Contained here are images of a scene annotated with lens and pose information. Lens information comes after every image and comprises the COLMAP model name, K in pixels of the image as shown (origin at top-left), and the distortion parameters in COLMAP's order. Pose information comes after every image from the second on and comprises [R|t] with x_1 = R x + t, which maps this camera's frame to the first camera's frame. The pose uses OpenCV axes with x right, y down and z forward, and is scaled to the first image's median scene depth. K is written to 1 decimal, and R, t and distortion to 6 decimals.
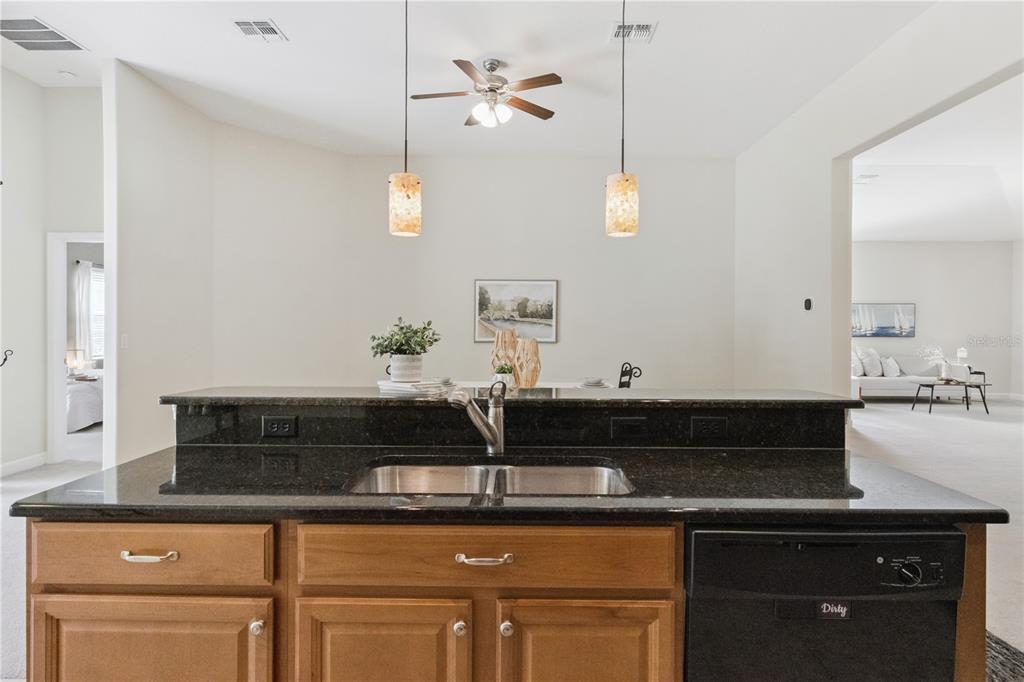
lens RADIAL K [[554.0, 0, 509.4], [0, 554.0, 319.7], [0, 0, 1]] dist [-0.002194, -0.001525]
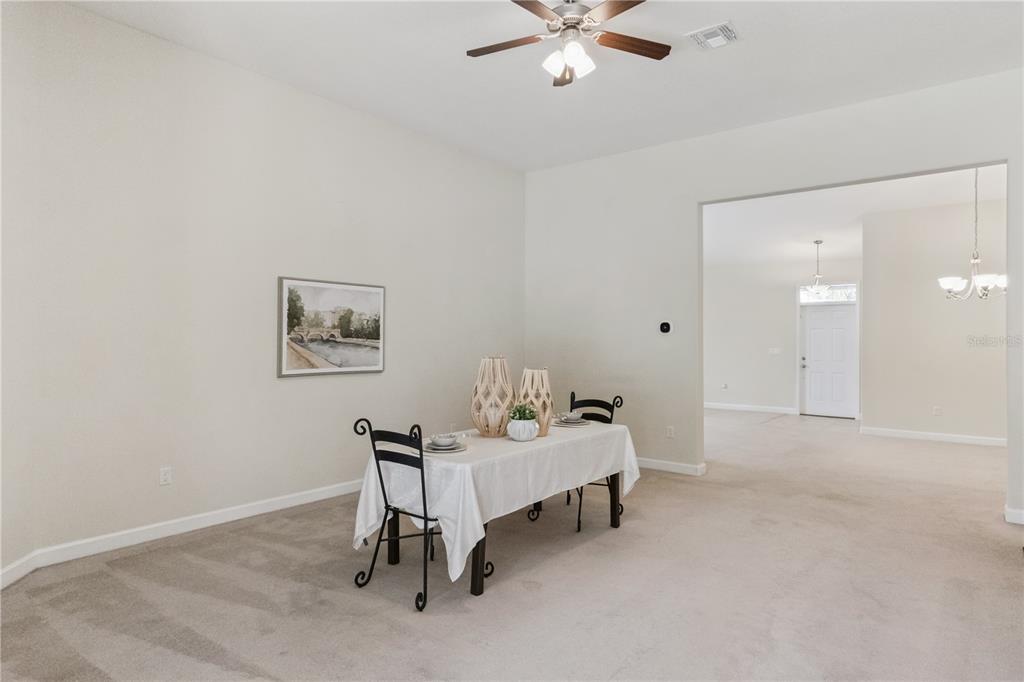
lens RADIAL K [[628.1, 0, 510.7], [0, 628.1, 340.0], [0, 0, 1]] dist [-0.004731, -0.000418]
pose [[0.579111, -0.003180, 0.815243, -0.491861], [-0.005606, 0.999953, 0.007883, -0.008145], [-0.815230, -0.009135, 0.579066, 0.379662]]
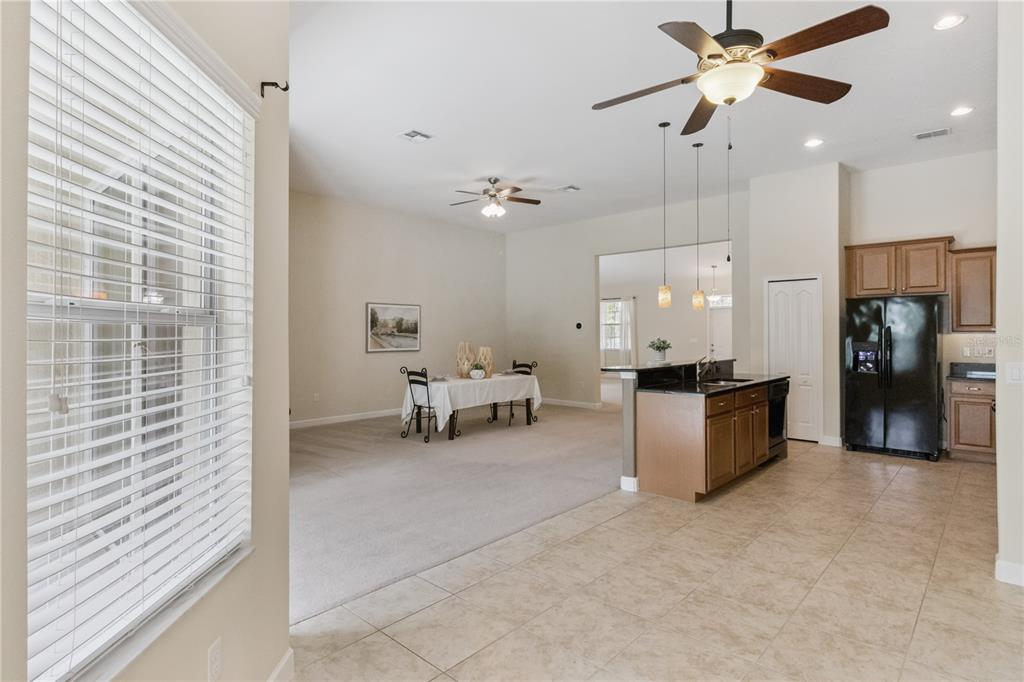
lens RADIAL K [[554.0, 0, 505.8], [0, 554.0, 333.1], [0, 0, 1]] dist [-0.002194, -0.001525]
pose [[0.646179, -0.006628, 0.763157, -0.821045], [0.001450, 0.999971, 0.007458, -0.012426], [-0.763184, -0.003713, 0.646170, -0.050887]]
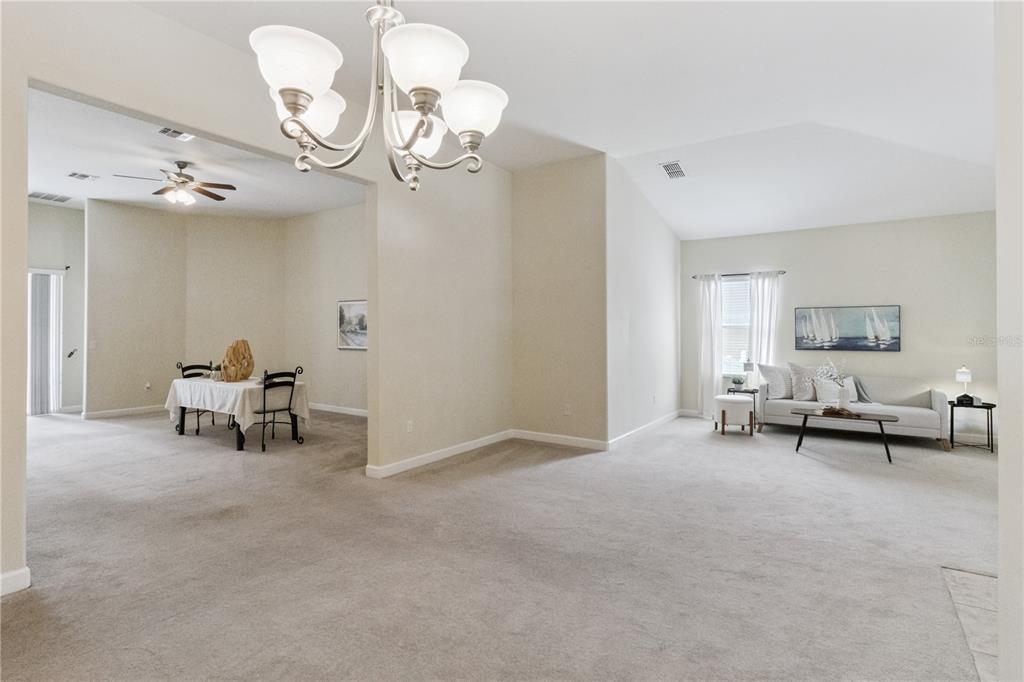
lens RADIAL K [[531.9, 0, 510.5], [0, 531.9, 330.5], [0, 0, 1]] dist [0.007795, 0.001307]
pose [[0.841422, -0.005126, -0.540354, 0.953427], [0.008625, 0.999955, 0.003945, -0.004752], [0.540309, -0.007980, 0.841429, 0.170707]]
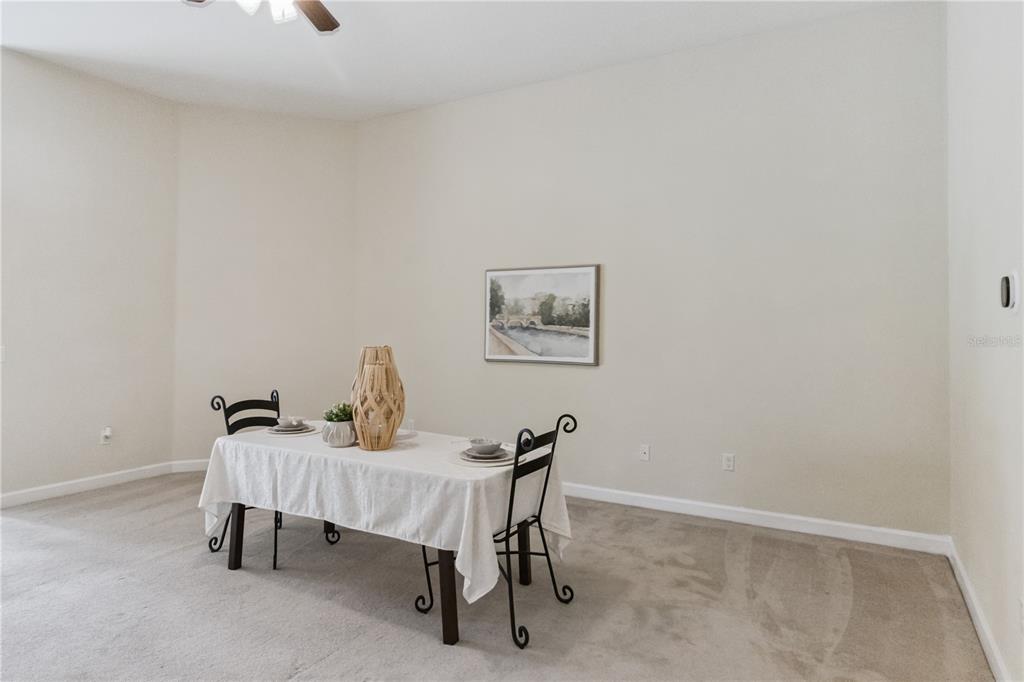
lens RADIAL K [[609.9, 0, 511.9], [0, 609.9, 331.8], [0, 0, 1]] dist [0.030420, 0.000378]
pose [[0.881648, 0.005863, -0.471871, 0.324245], [0.001657, 0.999878, 0.015519, -0.006933], [0.471905, -0.014464, 0.881531, 0.350018]]
